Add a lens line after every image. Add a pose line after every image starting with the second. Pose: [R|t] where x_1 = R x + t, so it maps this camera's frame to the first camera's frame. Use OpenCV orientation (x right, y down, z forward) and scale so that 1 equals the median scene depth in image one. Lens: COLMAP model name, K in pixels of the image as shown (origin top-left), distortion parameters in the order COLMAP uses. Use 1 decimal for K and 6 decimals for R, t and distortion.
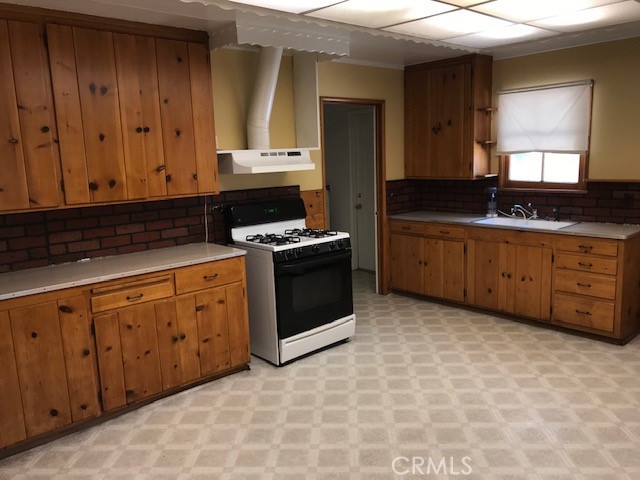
lens RADIAL K [[524.7, 0, 320.0], [0, 524.7, 240.0], [0, 0, 1]] dist [0.057035, -0.005685]
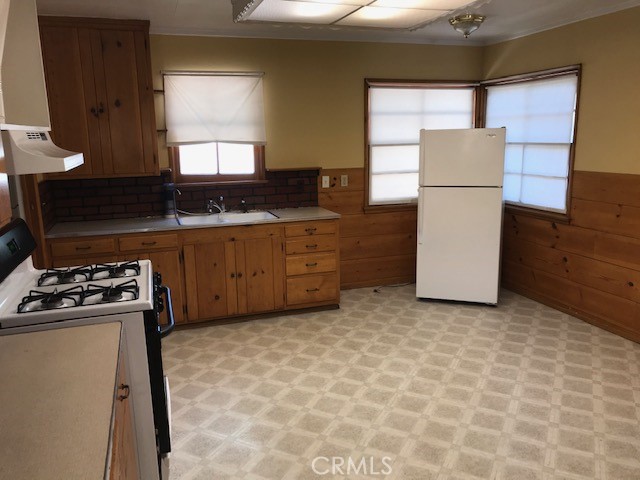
lens RADIAL K [[524.7, 0, 320.0], [0, 524.7, 240.0], [0, 0, 1]] dist [0.057035, -0.005685]
pose [[0.410426, -0.159020, 0.897921, -0.462410], [0.160679, 0.981882, 0.100446, -0.071972], [-0.897626, 0.103051, 0.428541, 0.537804]]
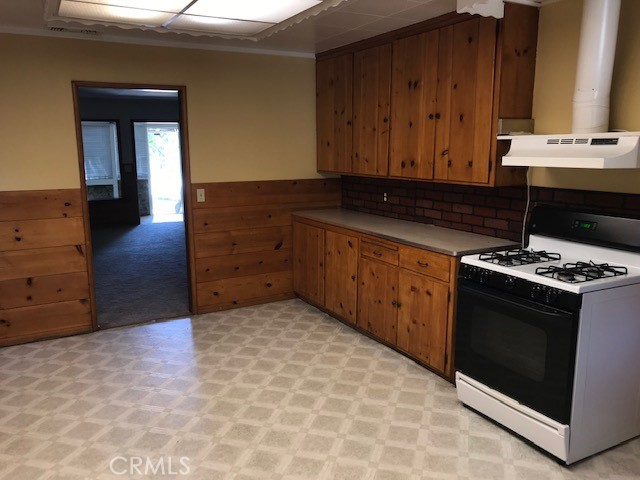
lens RADIAL K [[524.7, 0, 320.0], [0, 524.7, 240.0], [0, 0, 1]] dist [0.057035, -0.005685]
pose [[-0.222401, 0.209088, -0.952271, 0.662863], [-0.152574, 0.957235, 0.245811, -0.161175], [0.962943, 0.199960, -0.180989, 0.839012]]
